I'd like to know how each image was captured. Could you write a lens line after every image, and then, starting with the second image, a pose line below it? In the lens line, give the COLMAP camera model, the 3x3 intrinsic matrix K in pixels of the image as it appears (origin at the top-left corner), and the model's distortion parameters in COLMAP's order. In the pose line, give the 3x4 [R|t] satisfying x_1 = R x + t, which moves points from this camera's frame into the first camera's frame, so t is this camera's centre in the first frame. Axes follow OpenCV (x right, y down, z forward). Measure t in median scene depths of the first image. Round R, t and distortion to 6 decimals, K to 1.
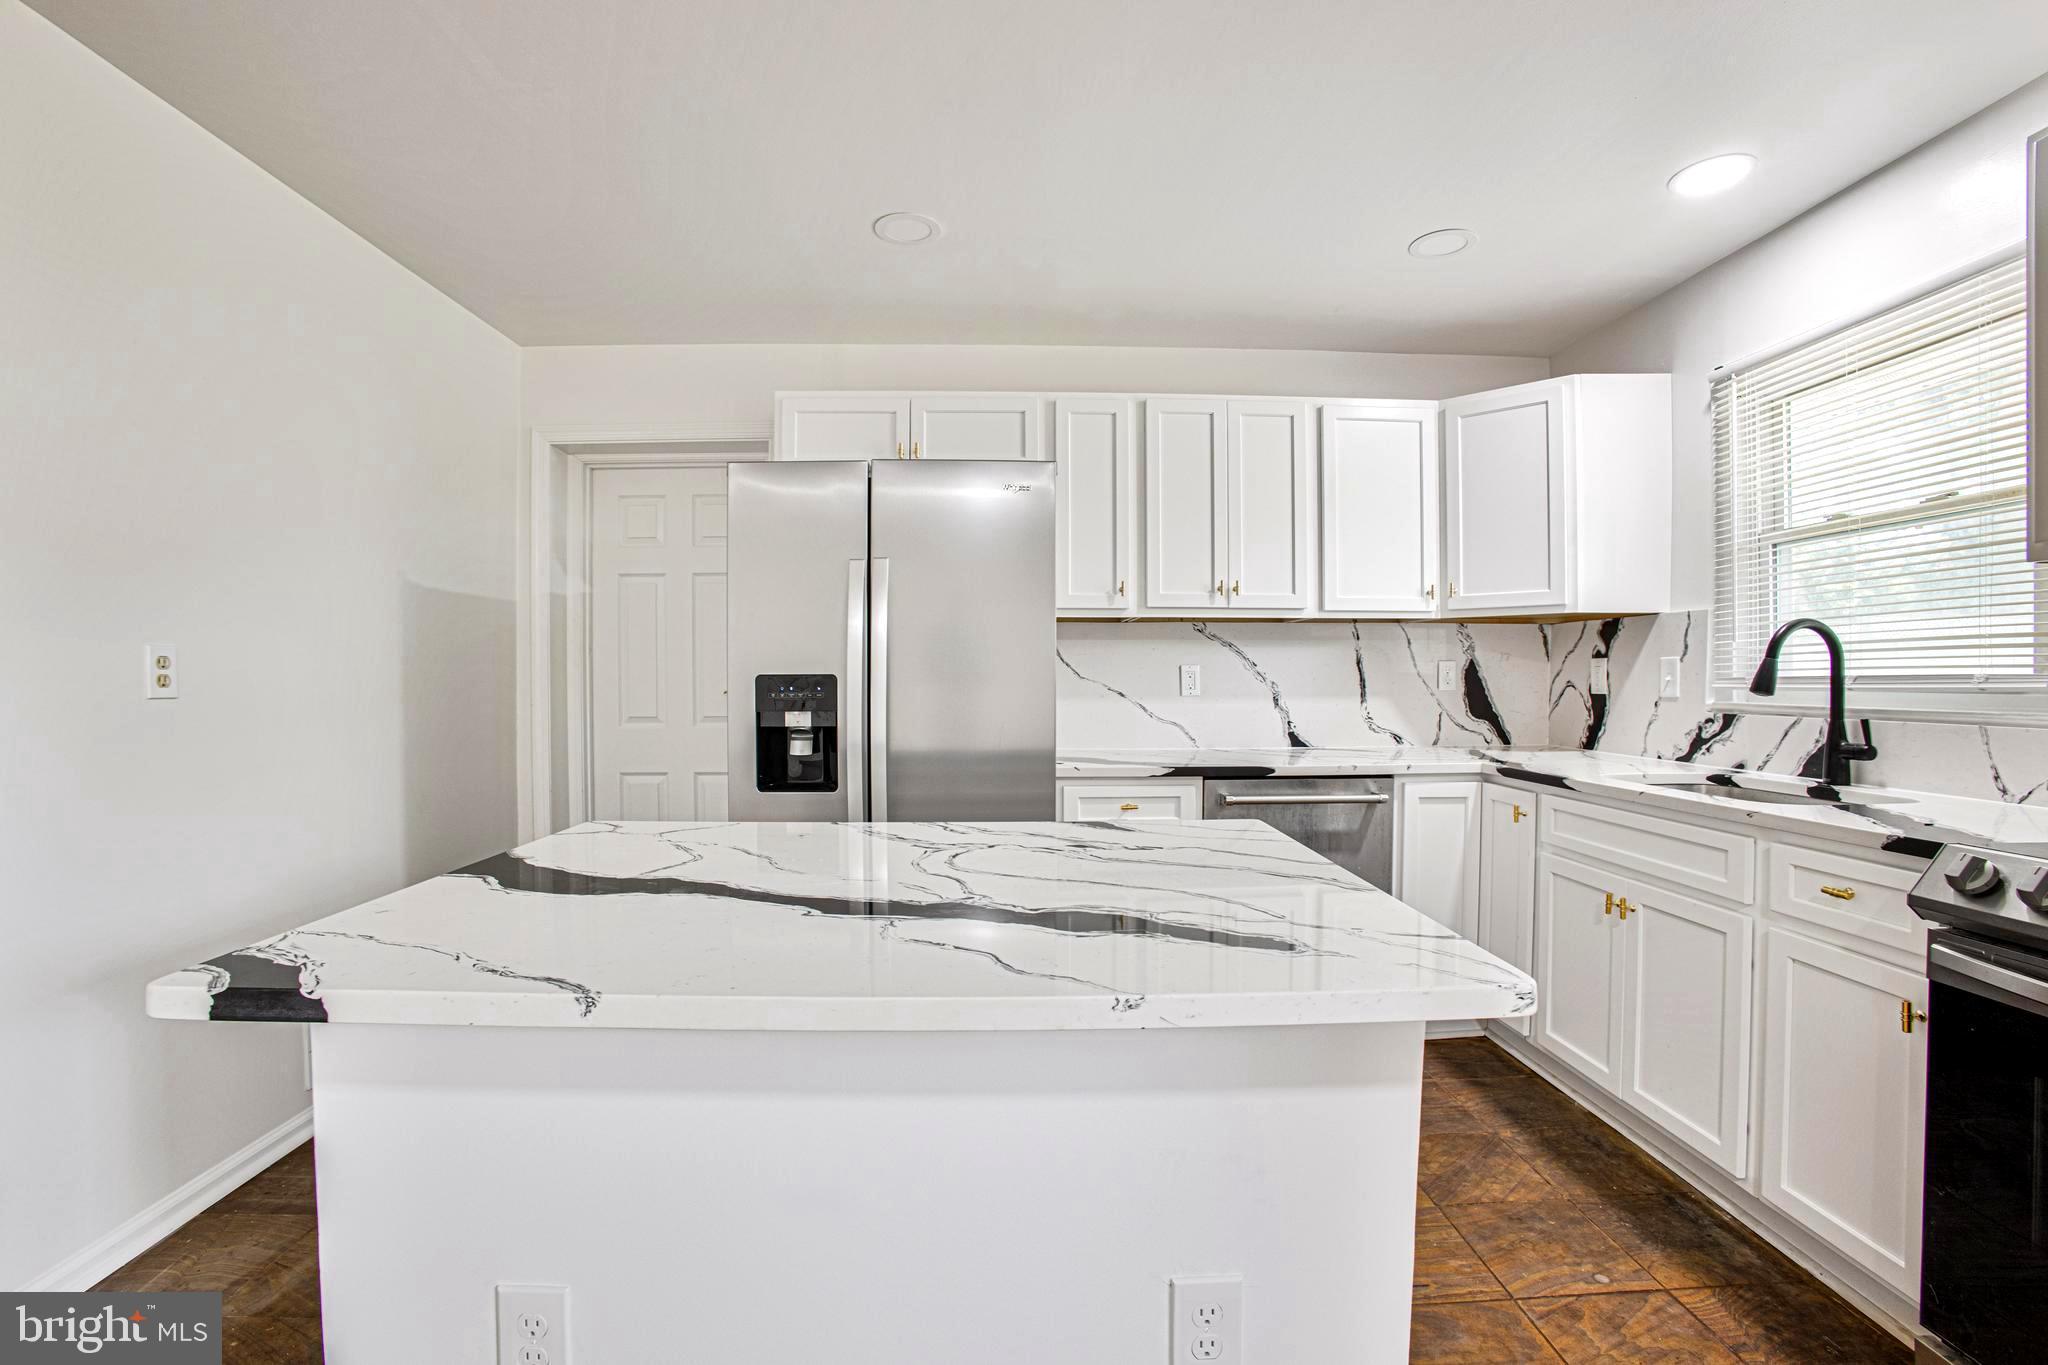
lens RADIAL K [[901.4, 0, 1011.3], [0, 901.4, 688.7], [0, 0, 1]] dist [-0.088094, 0.027422]
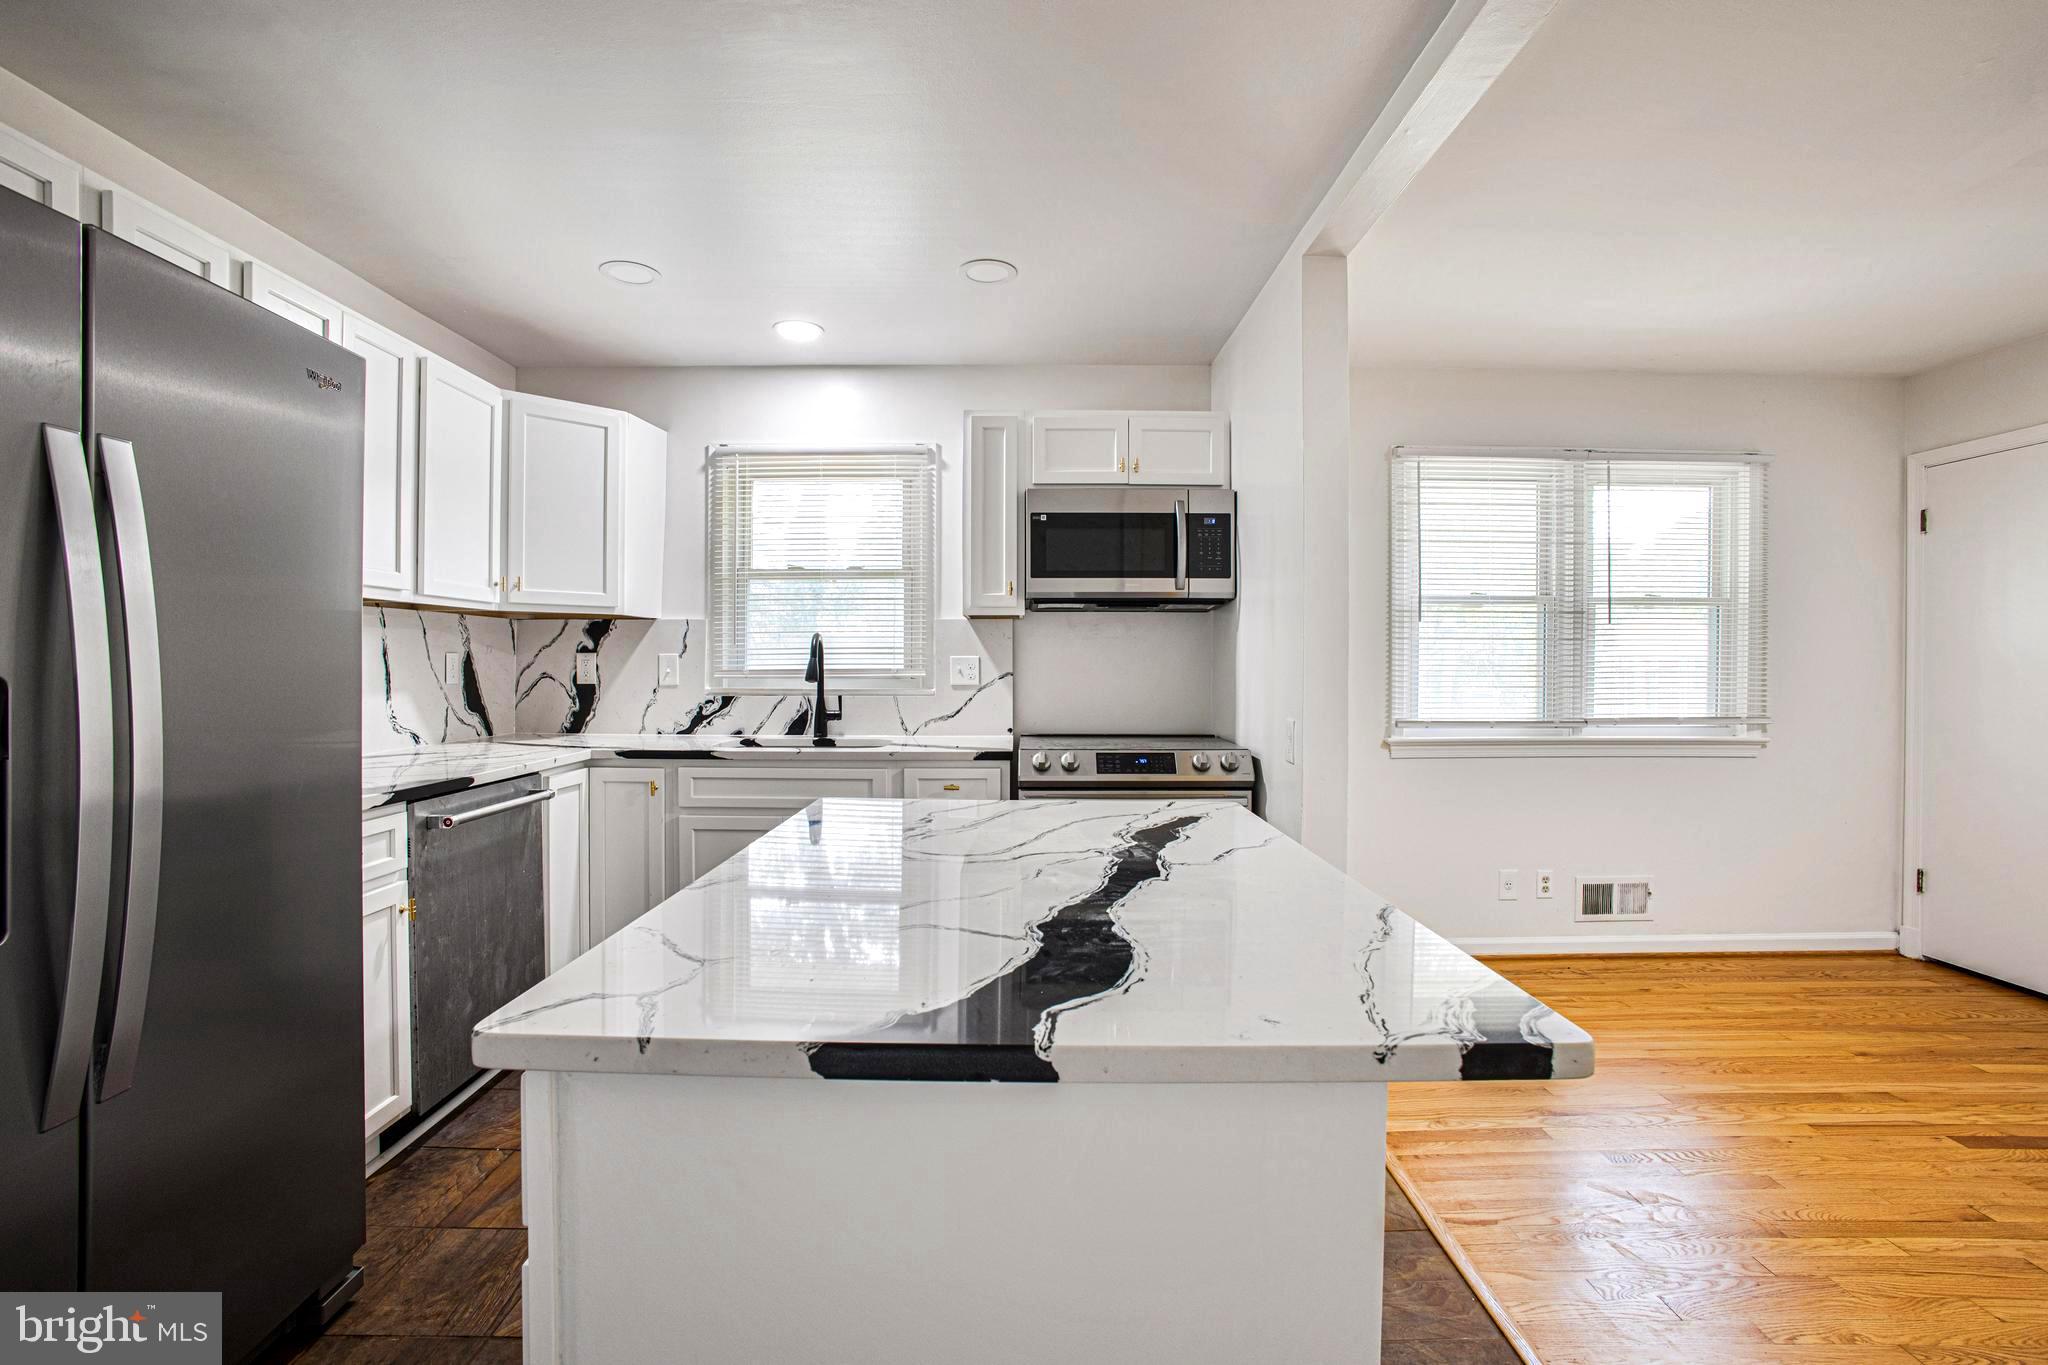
lens RADIAL K [[903.9, 0, 1026.2], [0, 903.9, 669.8], [0, 0, 1]] dist [-0.069127, 0.028238]
pose [[0.013913, -0.005516, 0.999888, -0.548932], [0.010115, 0.999934, 0.005375, -0.014481], [-0.999852, 0.010039, 0.013968, 0.444130]]
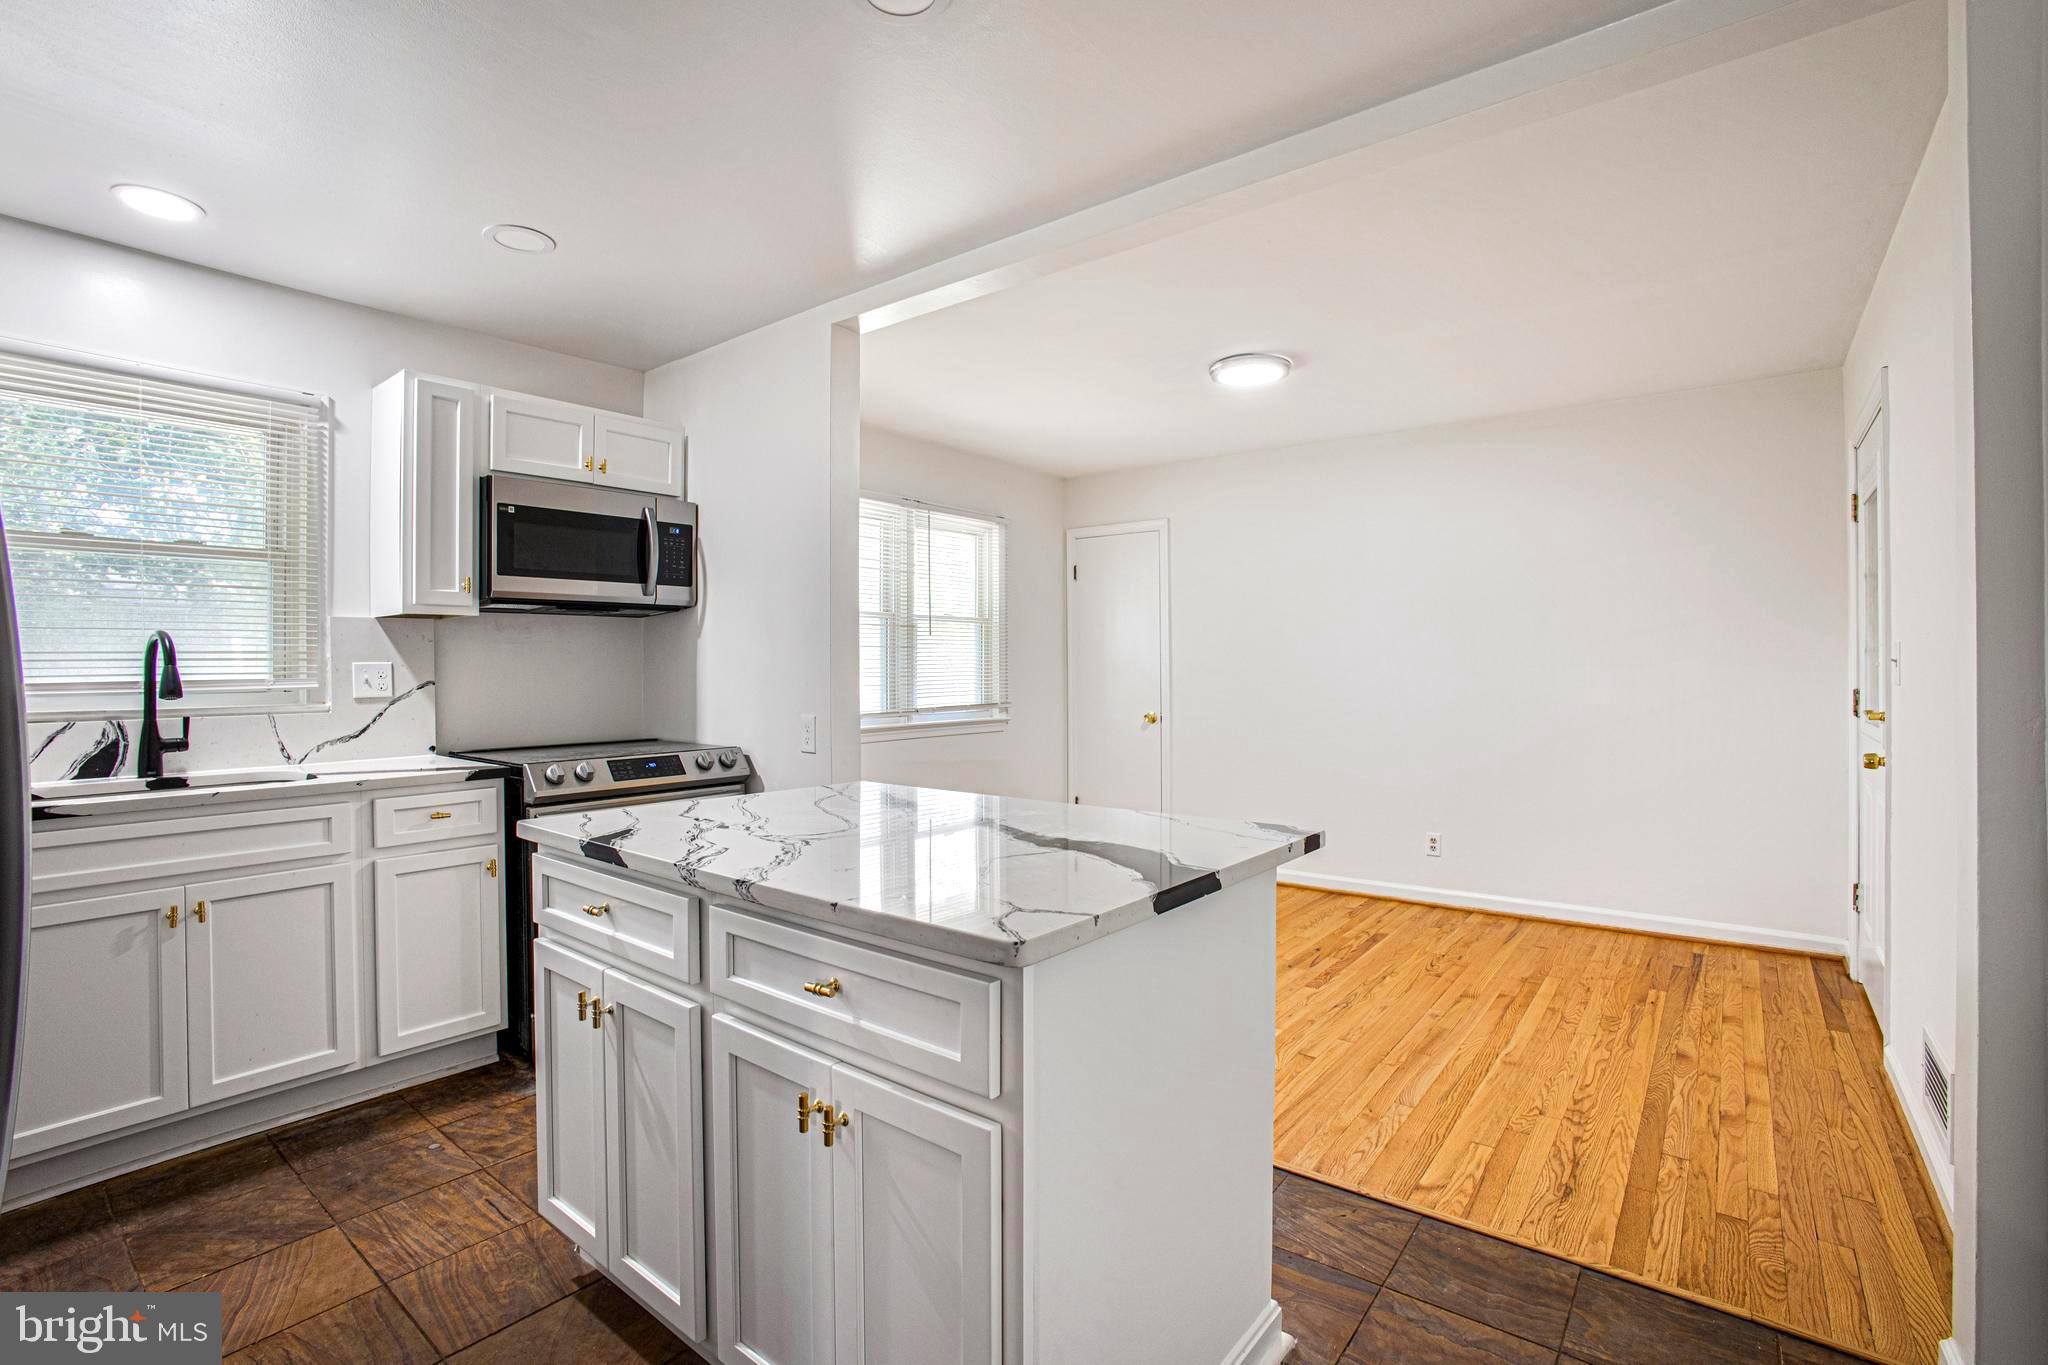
lens RADIAL K [[943.4, 0, 1021.5], [0, 943.4, 665.8], [0, 0, 1]] dist [-0.083364, 0.034060]
pose [[-0.772551, 0.007212, 0.634911, -0.529610], [0.016257, 0.999832, 0.008424, -0.020424], [-0.634744, 0.016829, -0.772539, 0.898949]]
